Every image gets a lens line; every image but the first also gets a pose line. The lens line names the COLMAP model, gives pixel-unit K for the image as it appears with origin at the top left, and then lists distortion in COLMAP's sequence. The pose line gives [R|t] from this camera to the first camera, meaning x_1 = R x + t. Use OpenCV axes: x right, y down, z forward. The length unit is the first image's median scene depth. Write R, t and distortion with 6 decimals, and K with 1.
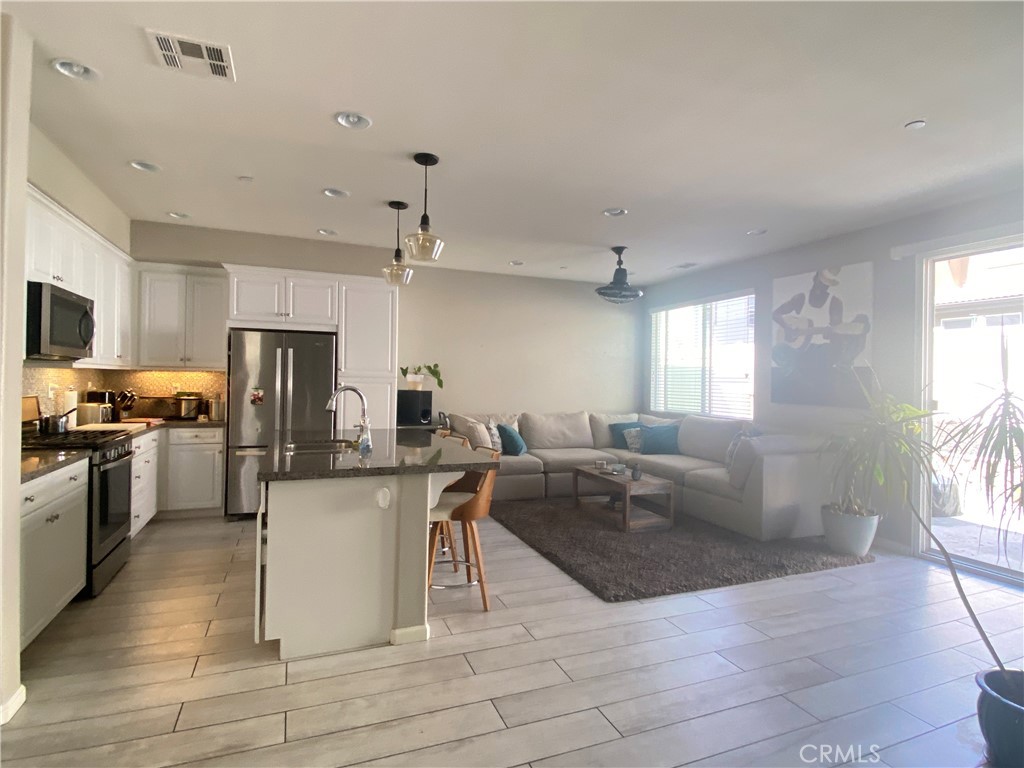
lens RADIAL K [[526.1, 0, 515.5], [0, 526.1, 381.9], [0, 0, 1]] dist [0.054626, 0.000306]
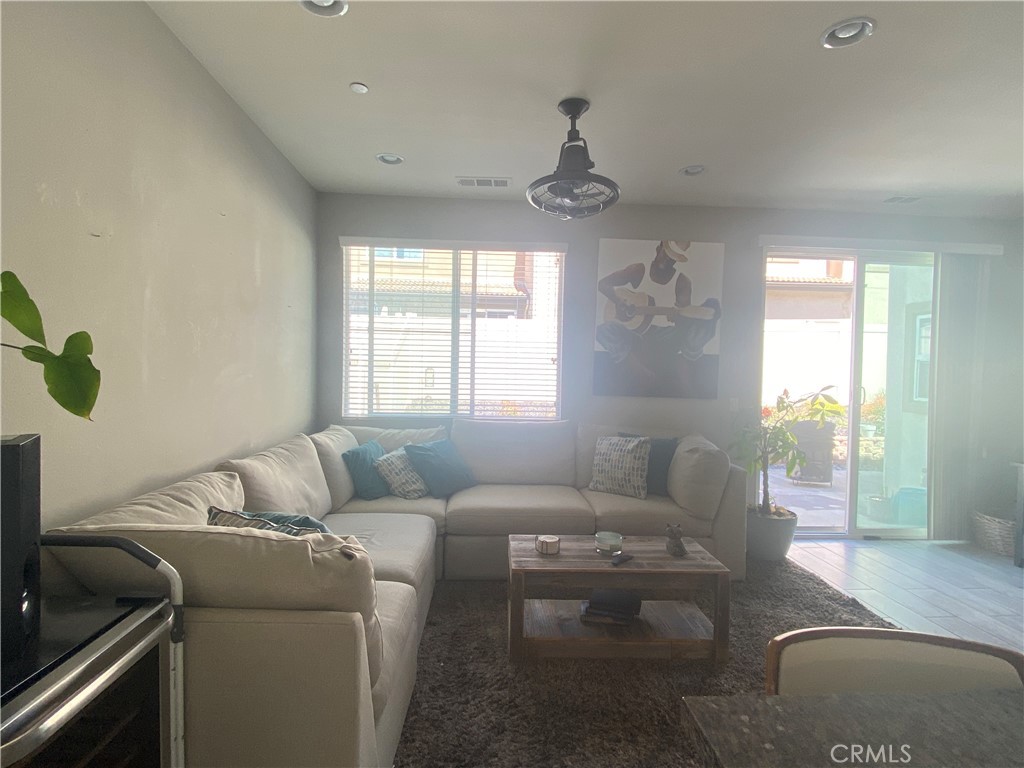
lens RADIAL K [[526.1, 0, 510.0], [0, 526.1, 387.9], [0, 0, 1]] dist [0.054626, 0.000306]
pose [[0.334670, -0.042108, 0.941394, -0.325134], [-0.007783, 0.998844, 0.047444, -0.009732], [-0.942303, -0.023205, 0.333955, 0.933812]]
